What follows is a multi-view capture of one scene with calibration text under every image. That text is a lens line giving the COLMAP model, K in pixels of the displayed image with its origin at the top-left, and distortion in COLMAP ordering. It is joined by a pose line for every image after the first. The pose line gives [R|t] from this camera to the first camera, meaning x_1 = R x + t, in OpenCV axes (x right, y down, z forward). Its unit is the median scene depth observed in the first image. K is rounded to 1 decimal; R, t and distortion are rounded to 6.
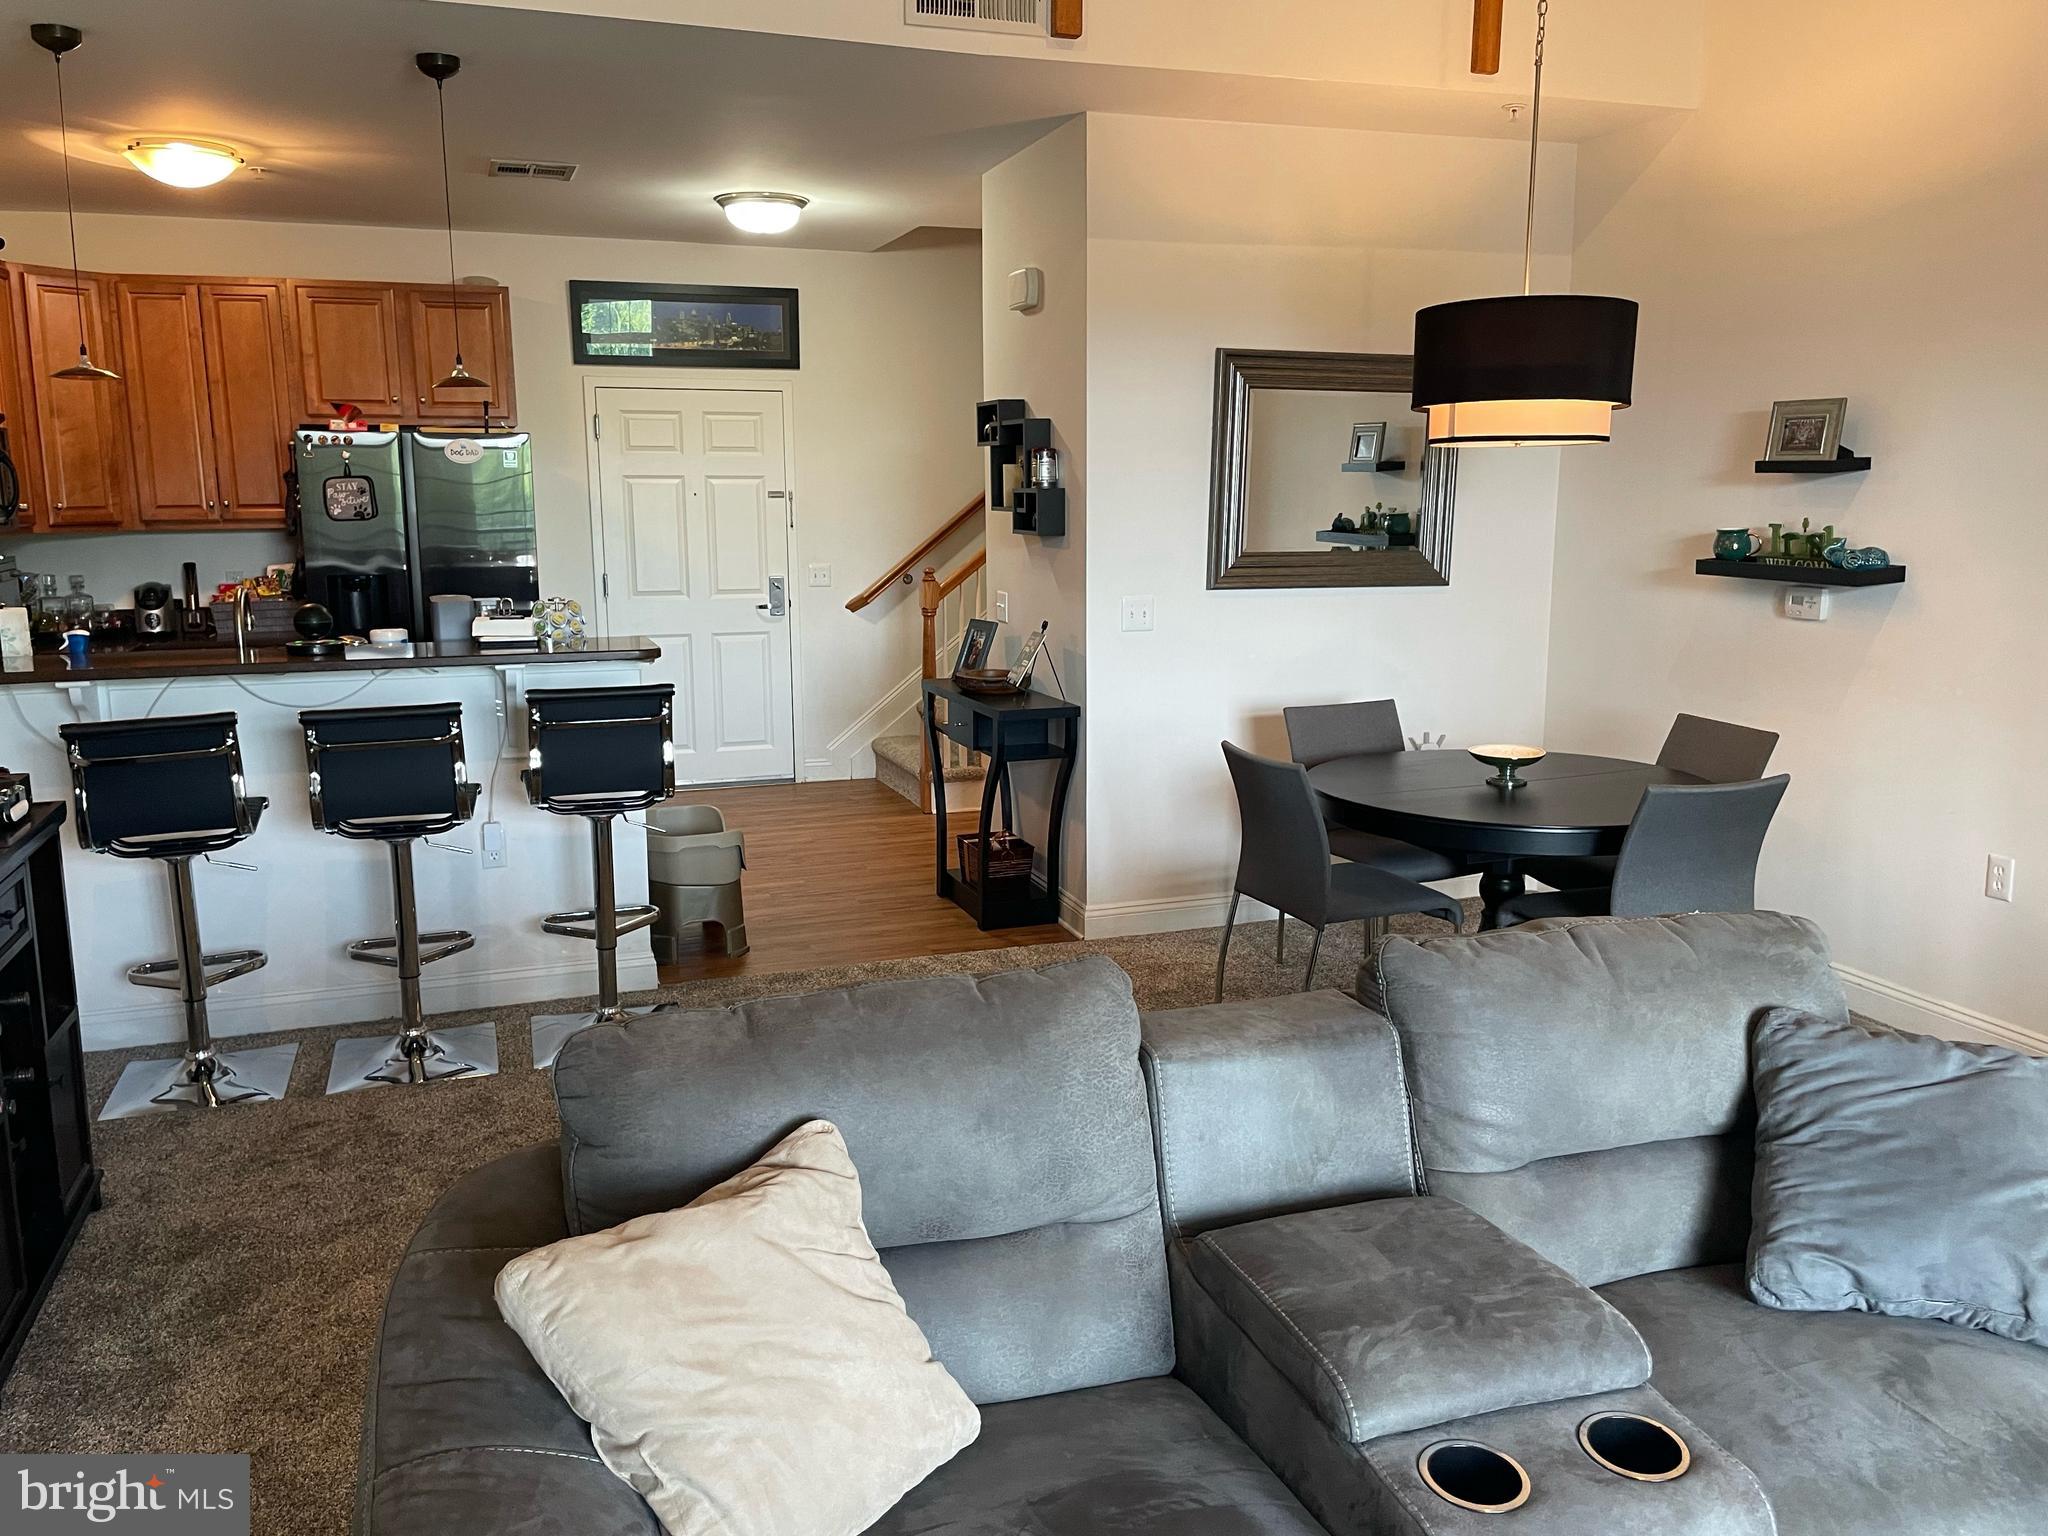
lens RADIAL K [[1561.4, 0, 998.7], [0, 1561.4, 754.9], [0, 0, 1]] dist [0.104072, -0.143647]
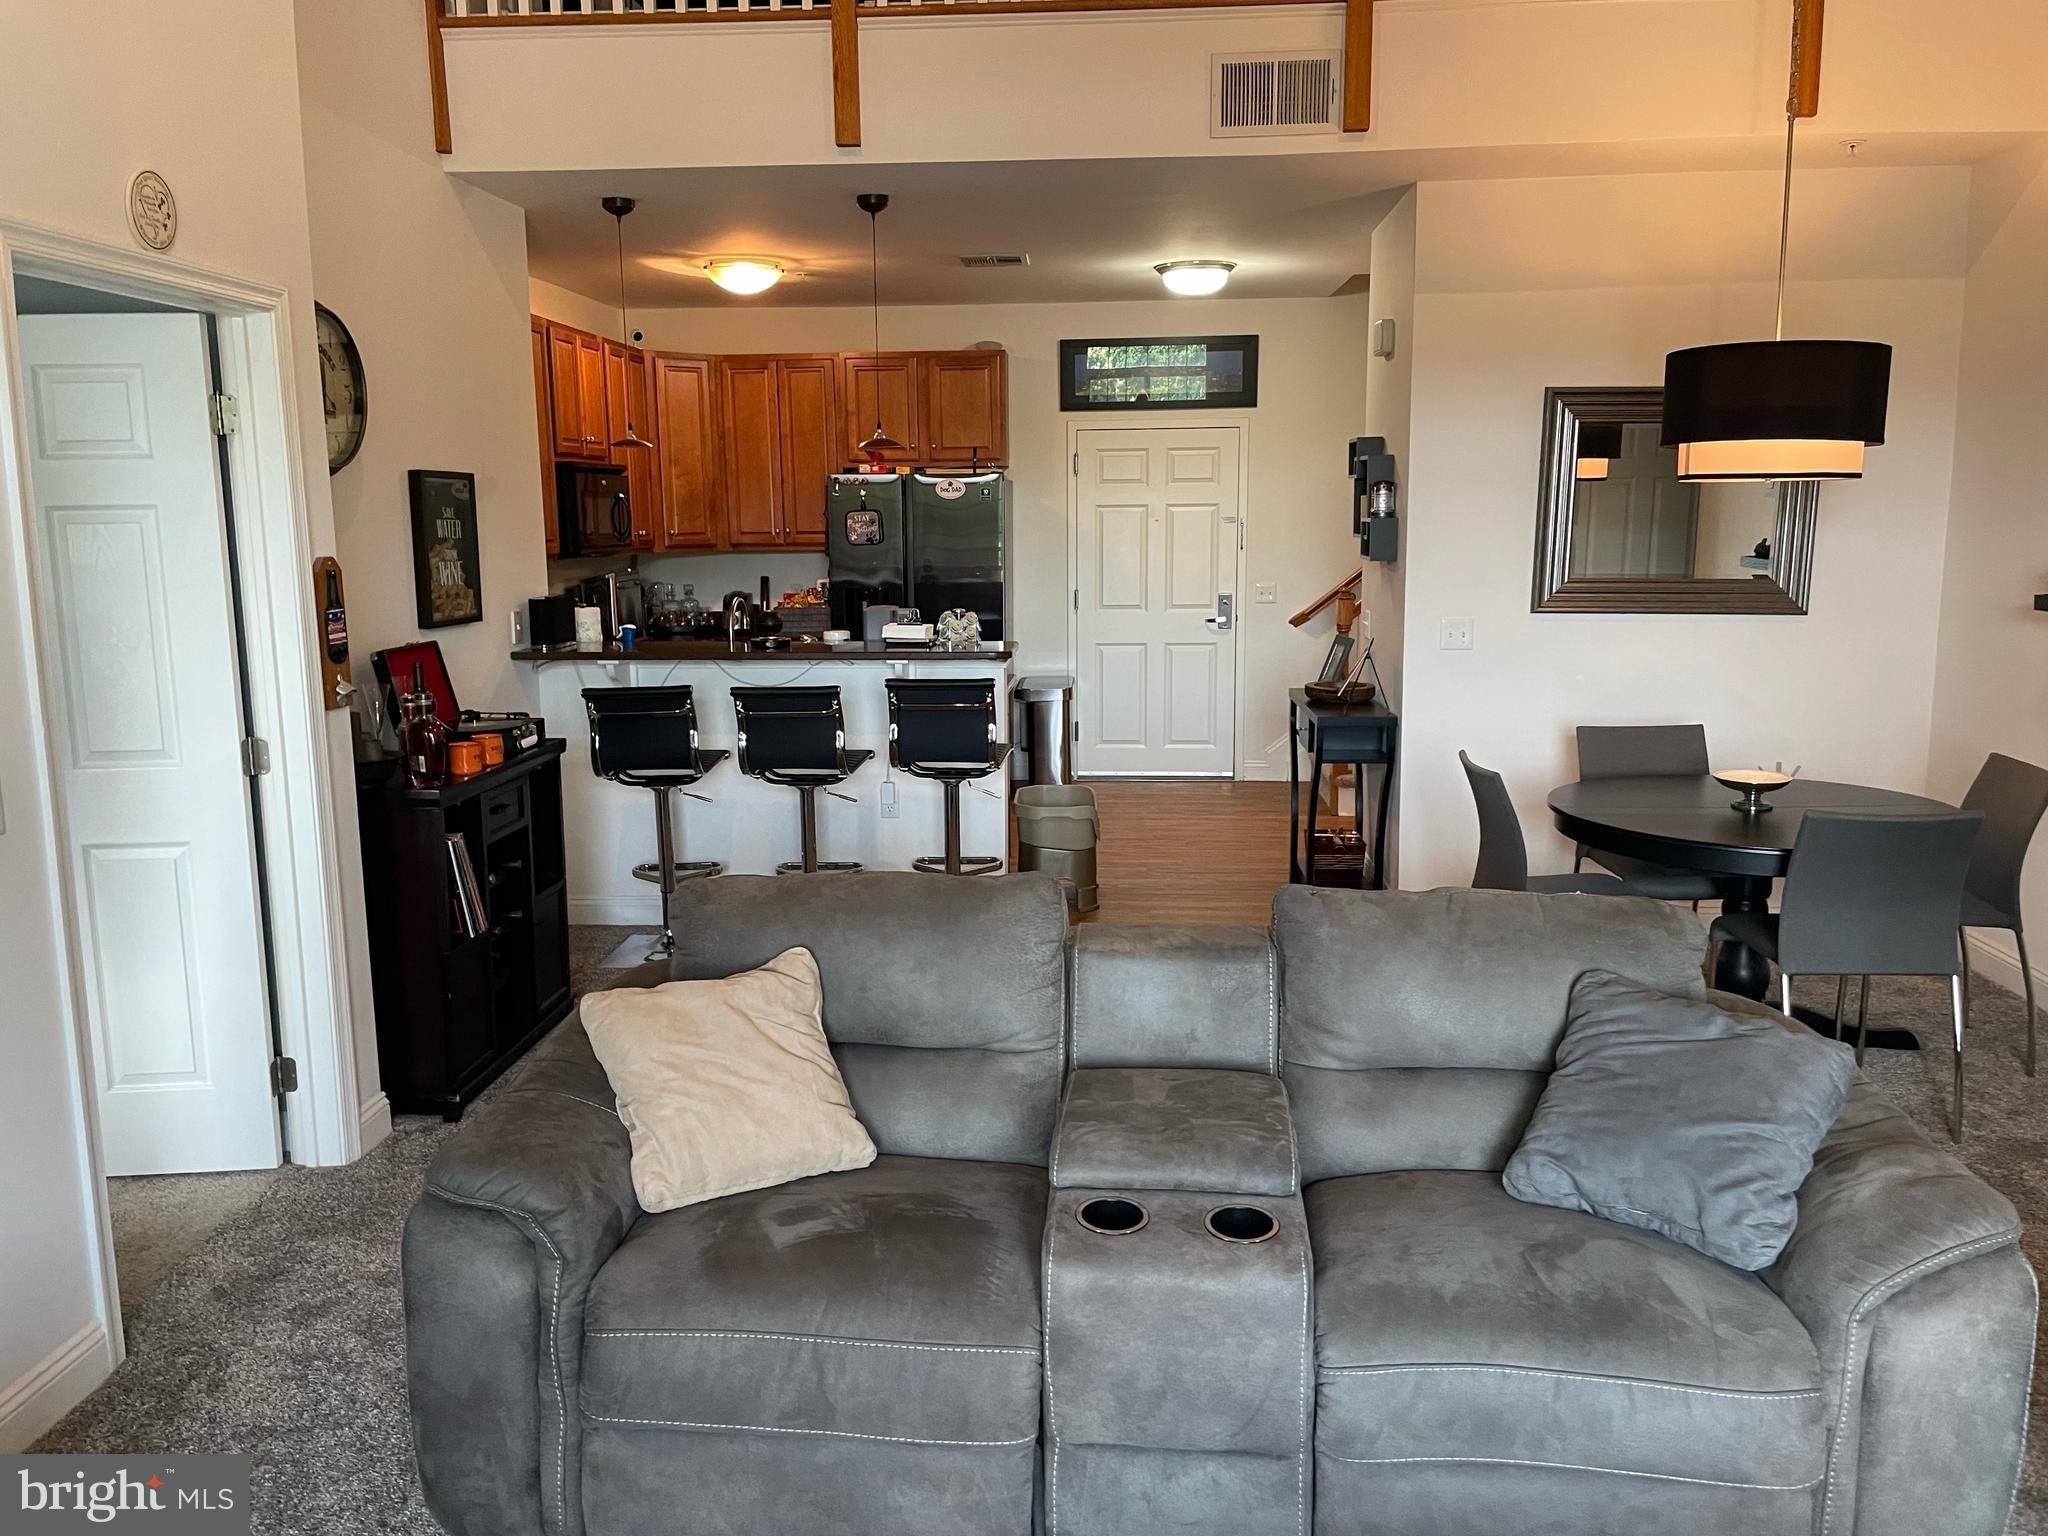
lens RADIAL K [[1564.7, 0, 1001.3], [0, 1564.7, 746.1], [0, 0, 1]] dist [0.100262, -0.131603]
pose [[0.918317, 0.056975, -0.391723, 0.282952], [-0.062572, 0.998039, -0.001524, 0.010343], [0.390868, 0.025910, 0.920082, -0.150122]]
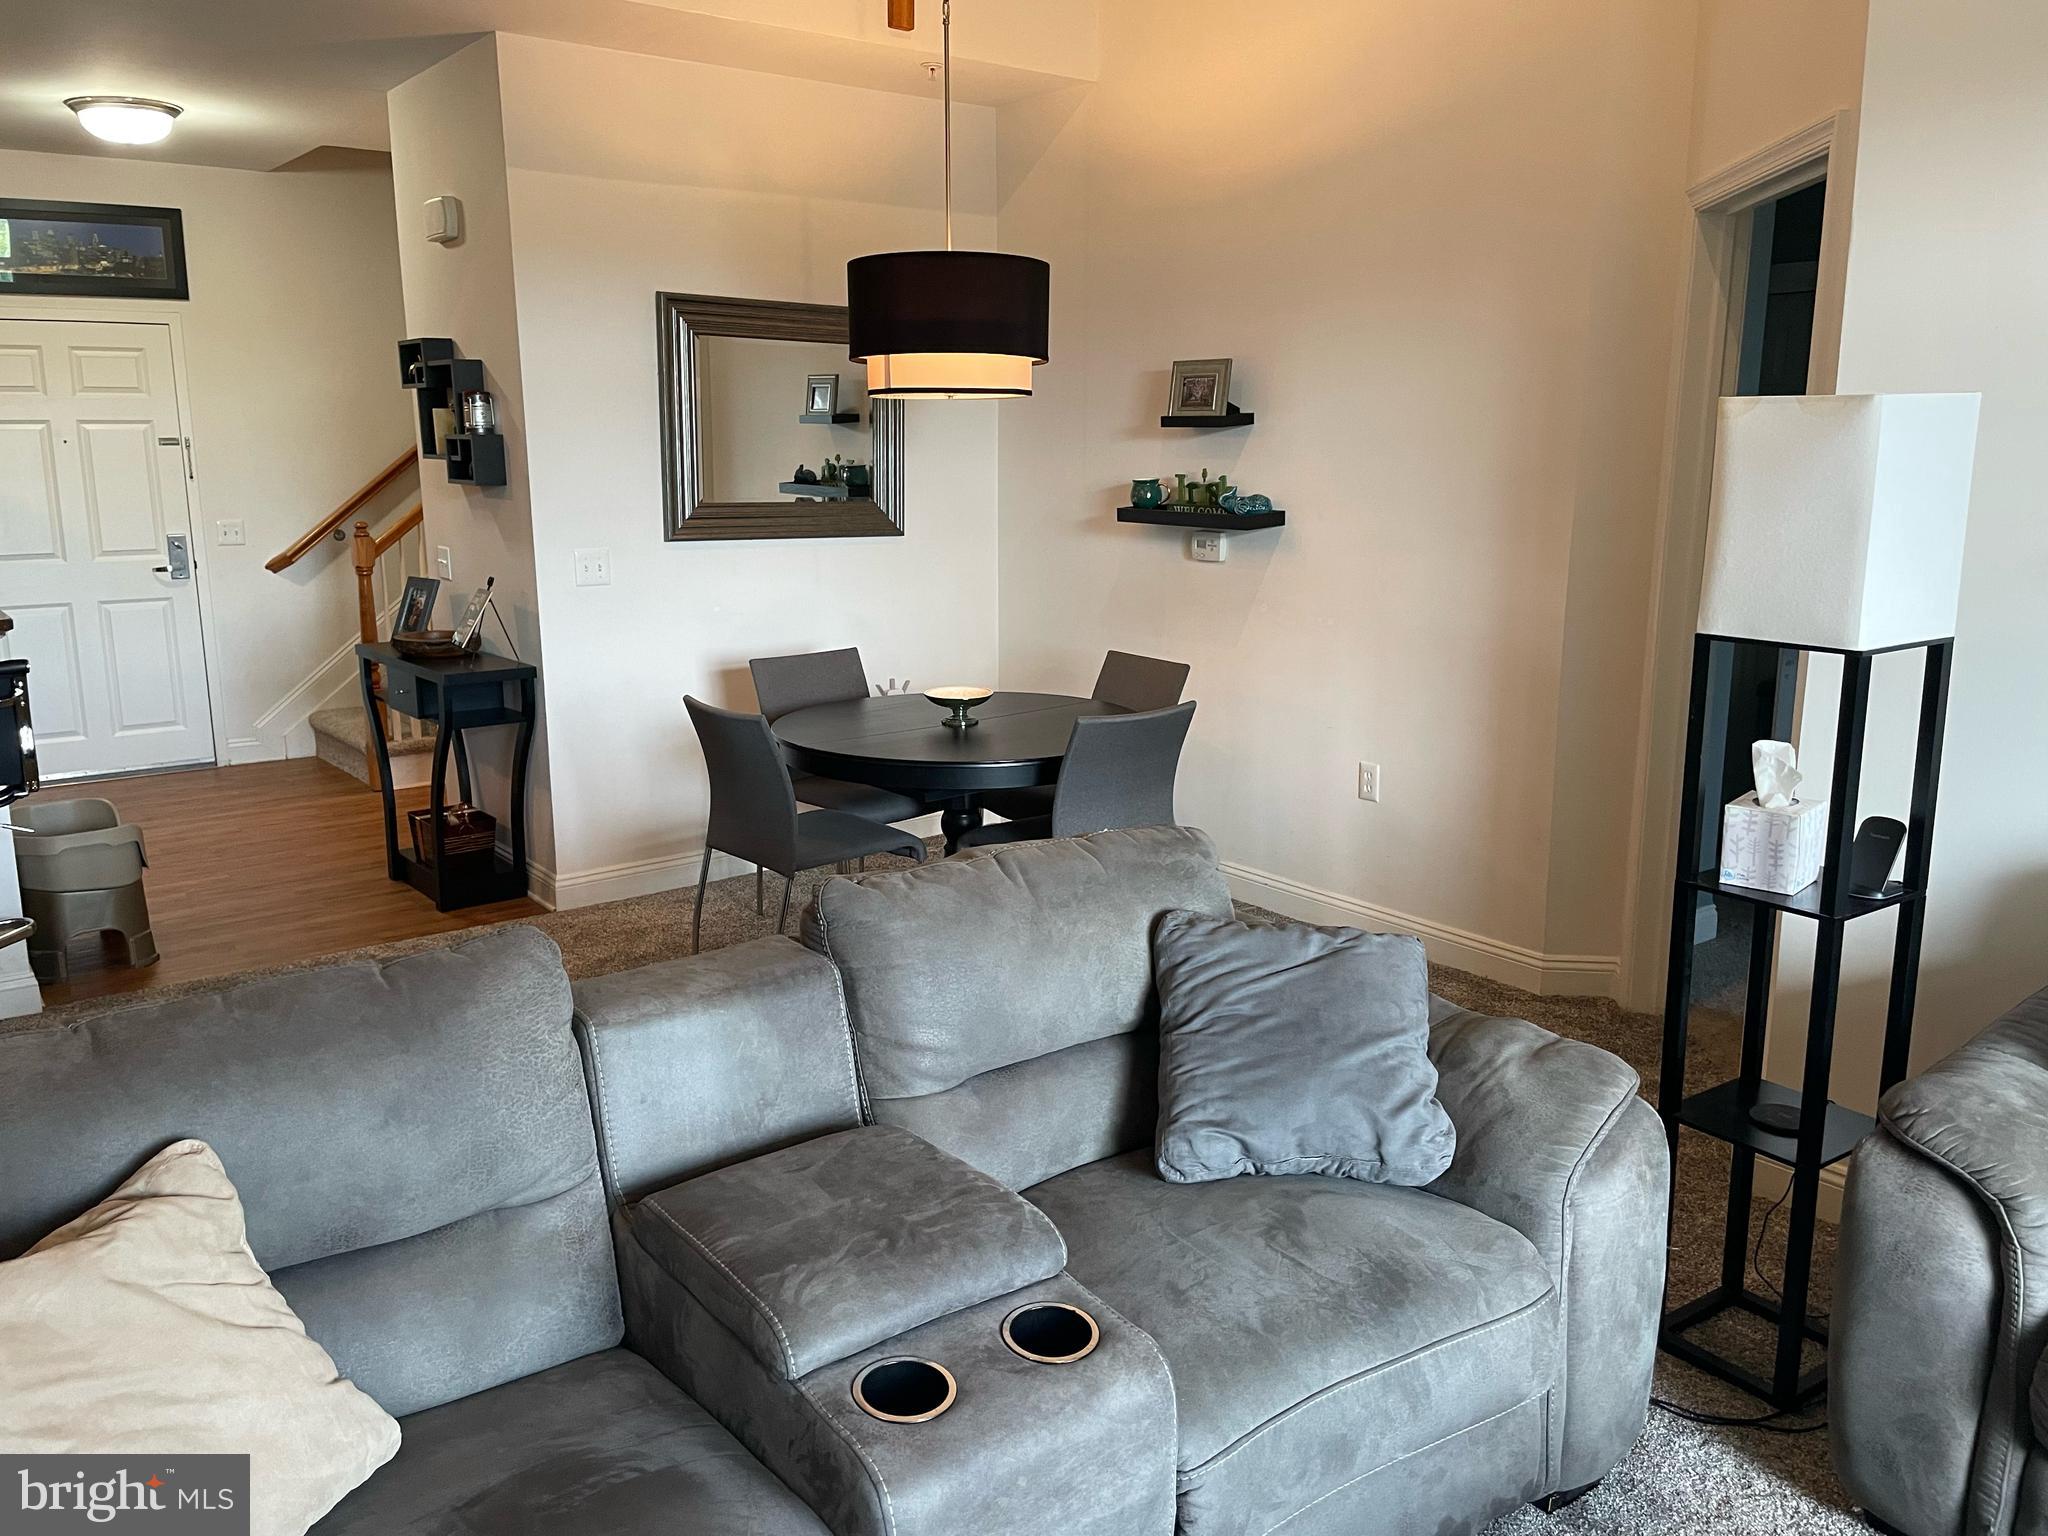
lens RADIAL K [[1561.4, 0, 998.7], [0, 1561.4, 754.9], [0, 0, 1]] dist [0.104072, -0.143647]
pose [[0.948908, -0.060416, 0.309716, 0.023963], [0.051742, 0.998006, 0.036153, 0.002980], [-0.311283, -0.018281, 0.950141, 0.004207]]
